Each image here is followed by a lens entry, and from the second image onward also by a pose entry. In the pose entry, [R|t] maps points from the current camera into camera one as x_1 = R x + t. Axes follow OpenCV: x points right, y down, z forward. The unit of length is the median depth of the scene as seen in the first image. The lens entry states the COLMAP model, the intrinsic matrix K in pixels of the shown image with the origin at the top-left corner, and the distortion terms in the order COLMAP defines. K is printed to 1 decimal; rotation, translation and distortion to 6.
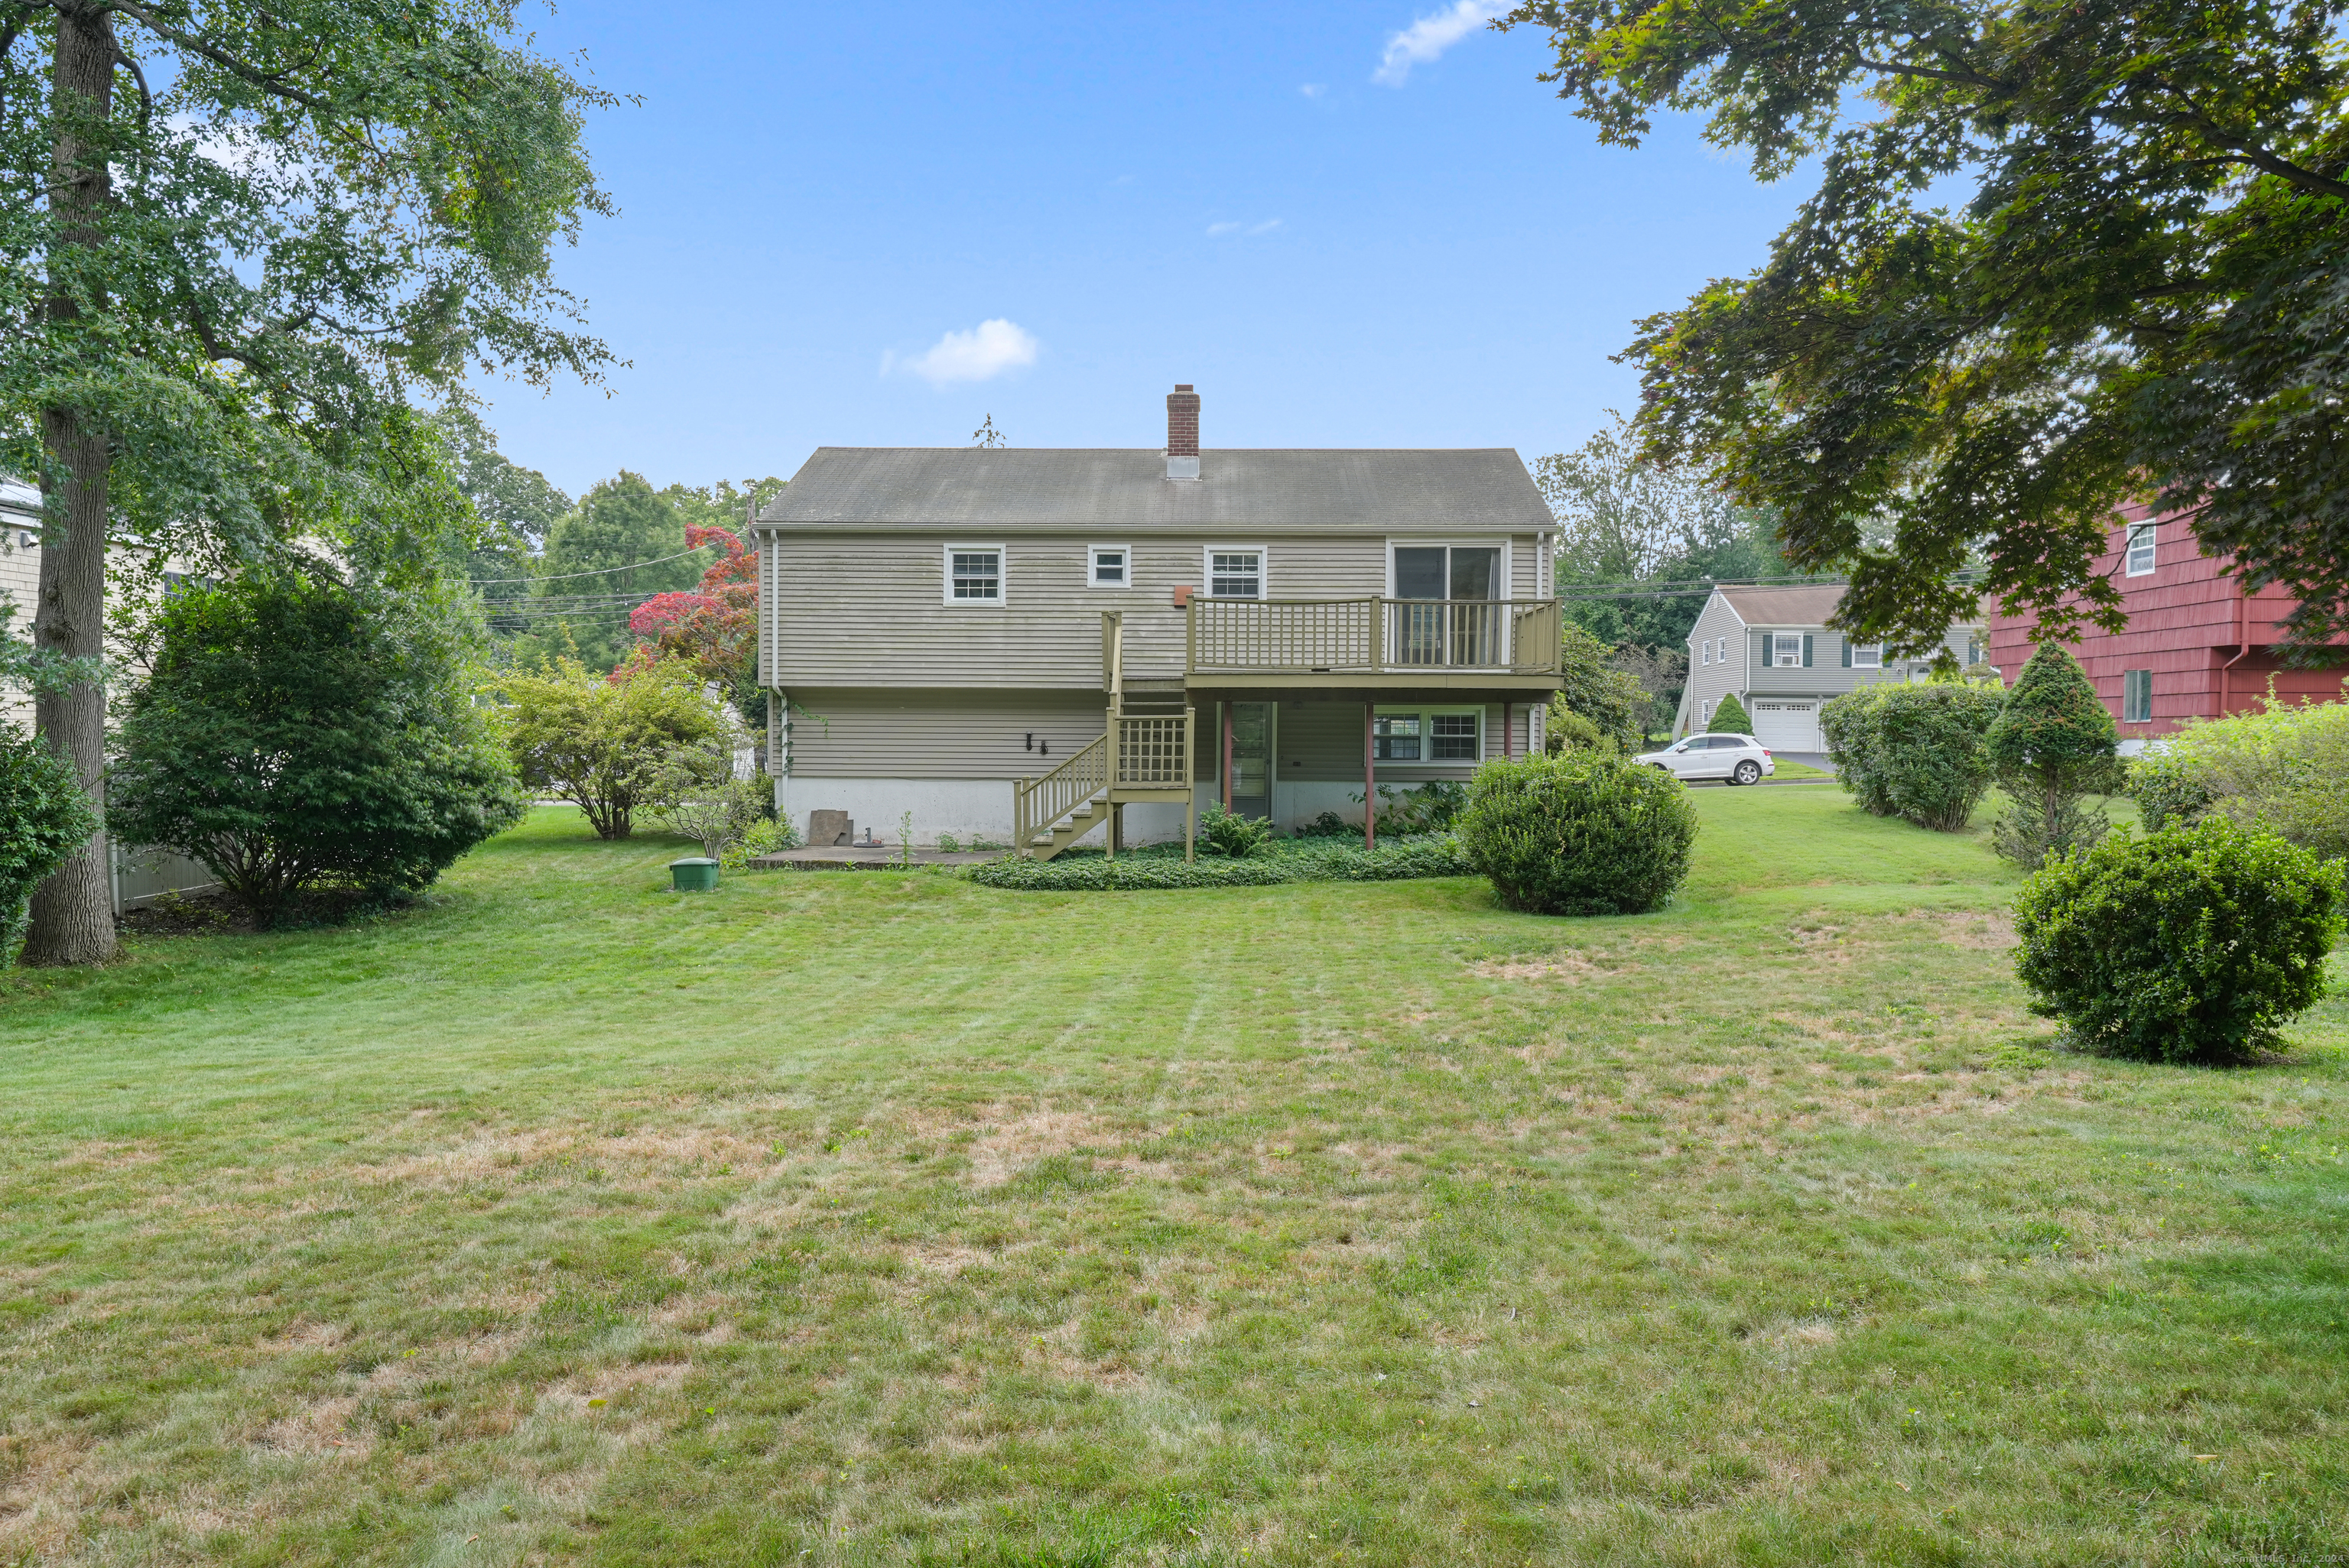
lens RADIAL K [[1840.2, 0, 1174.5], [0, 1840.2, 784.0], [0, 0, 1]] dist [0.004740, 0.006766]
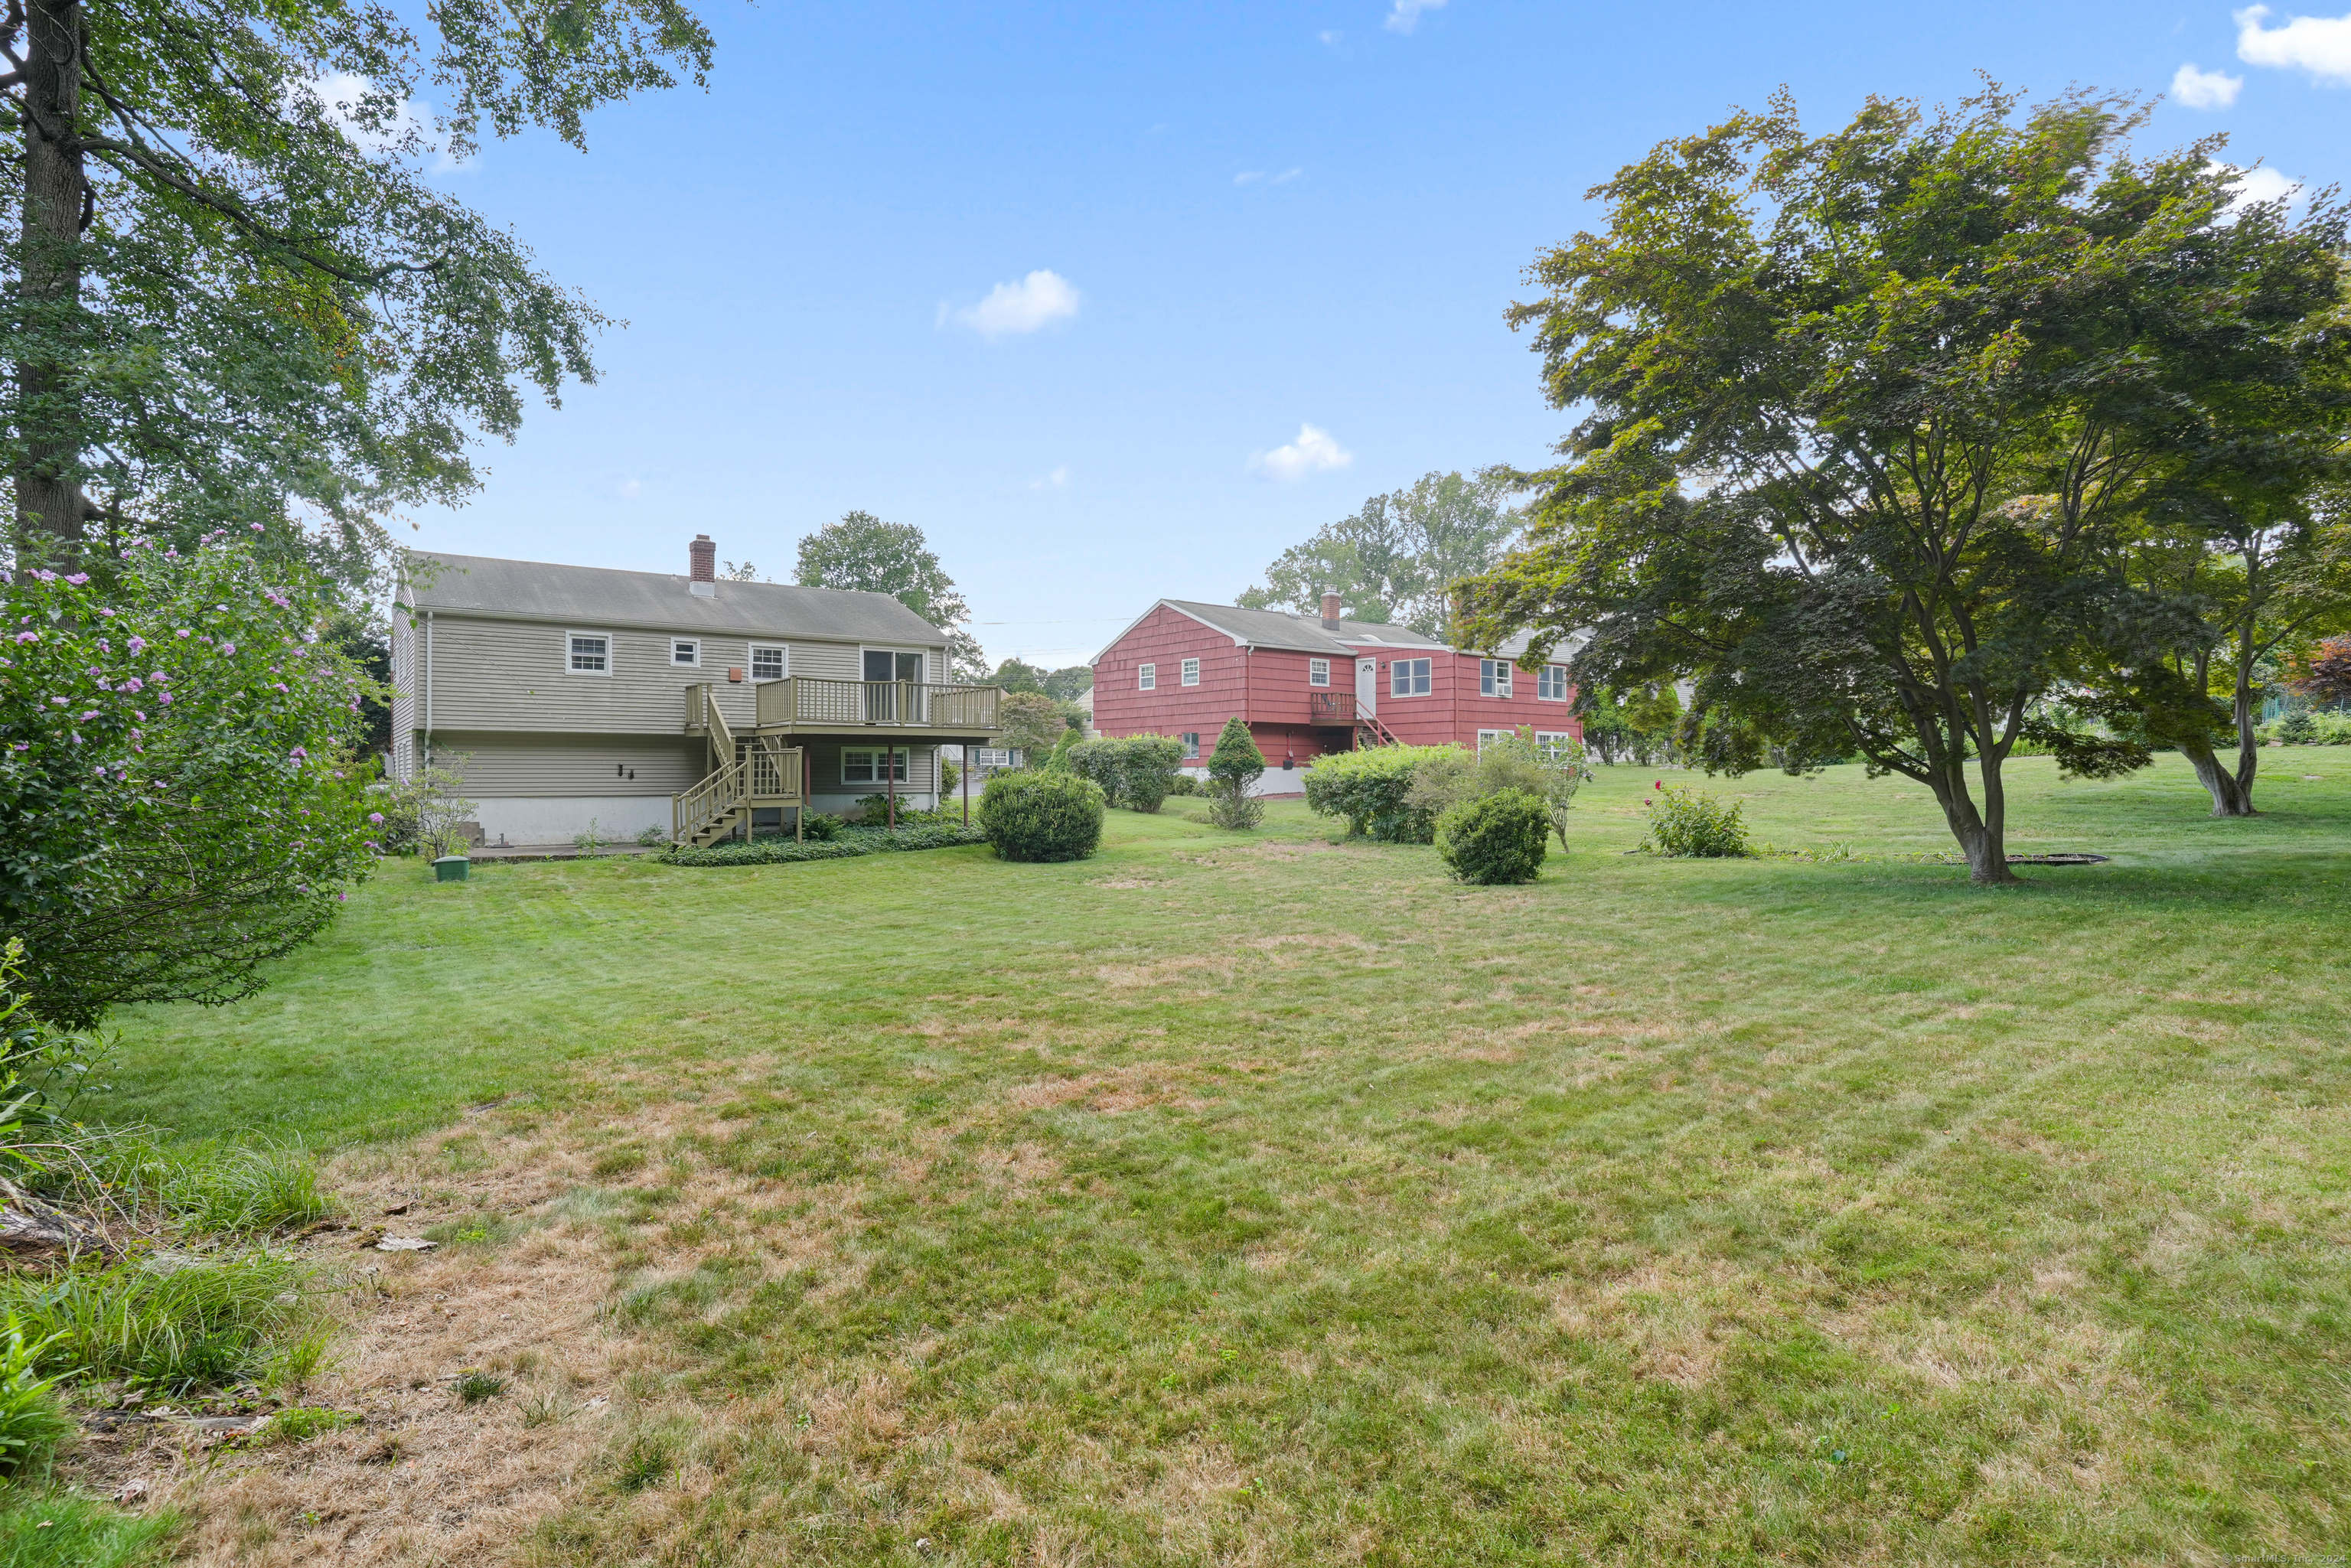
lens RADIAL K [[1182.0, 0, 1175.5], [0, 1182.0, 784.0], [0, 0, 1]] dist [-0.085592, 0.043192]
pose [[0.775456, -0.010978, 0.631307, -0.324567], [0.022311, 0.999701, -0.010020, 0.006870], [-0.631008, 0.021855, 0.775469, 0.016734]]
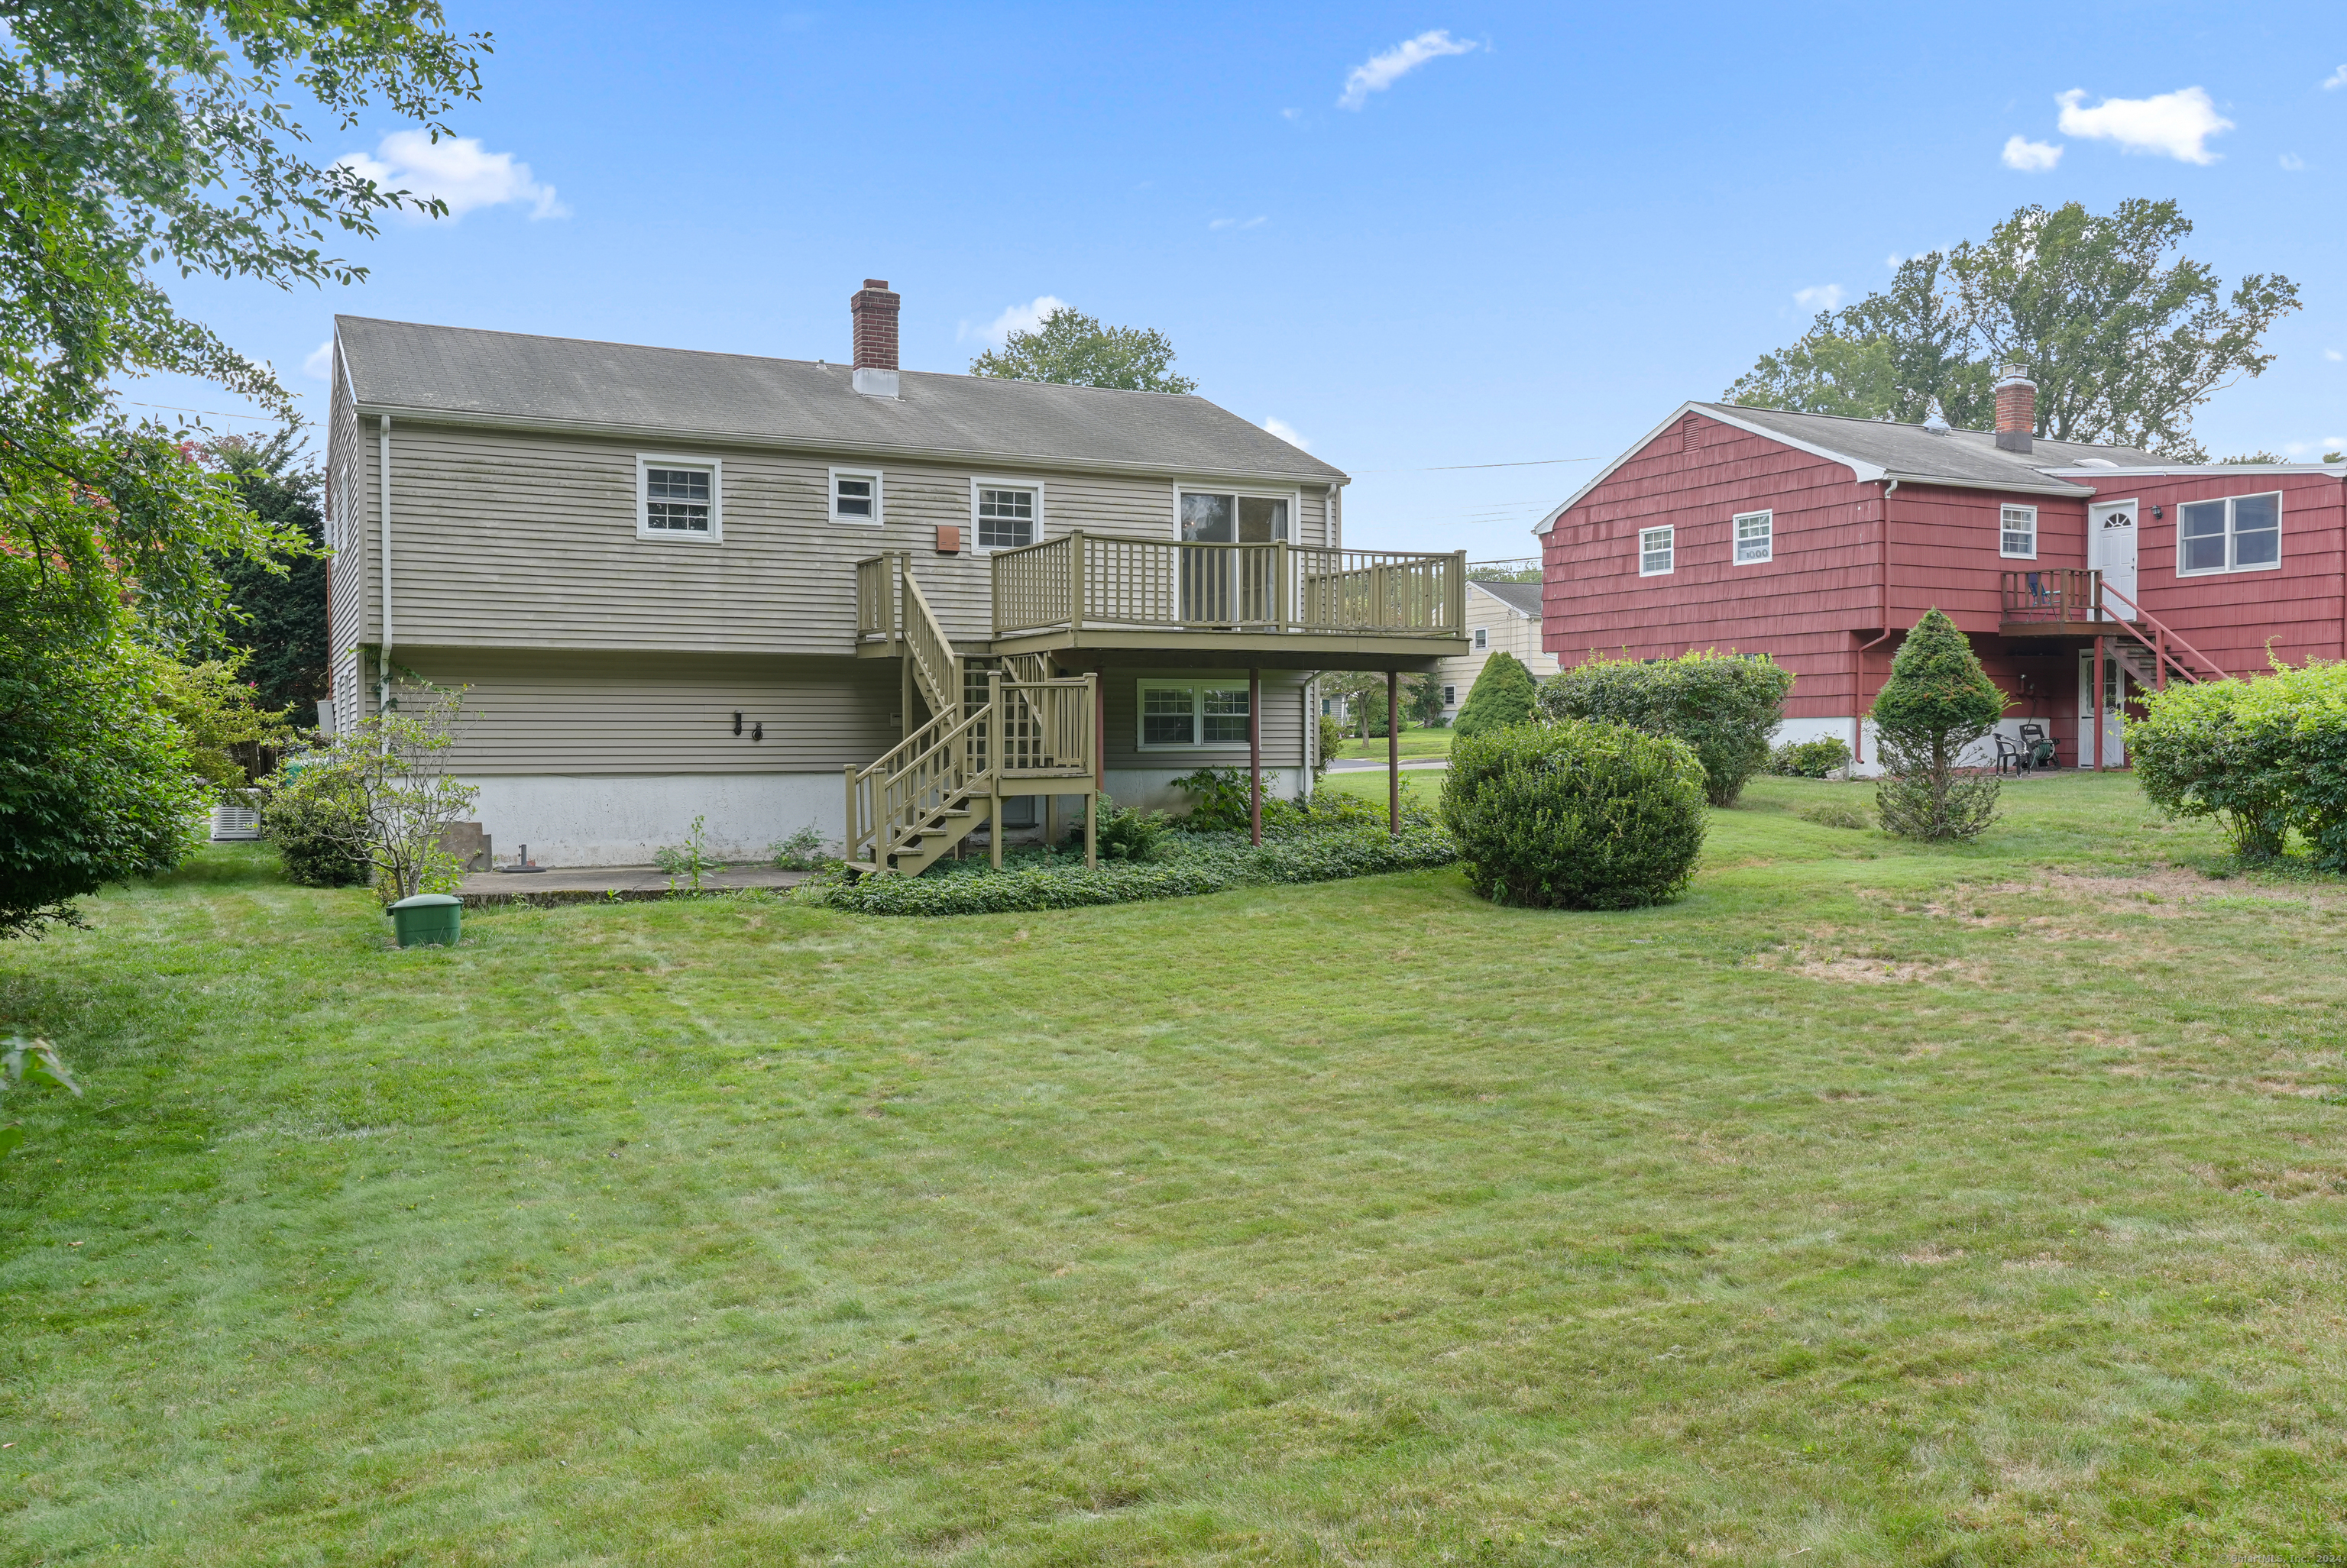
lens RADIAL K [[1838.5, 0, 1173.5], [0, 1838.5, 784.0], [0, 0, 1]] dist [0.004740, 0.006766]
pose [[0.878160, -0.019318, 0.477977, -0.290252], [0.022136, 0.999755, -0.000262, 0.006018], [-0.477855, 0.010810, 0.878372, 0.255393]]
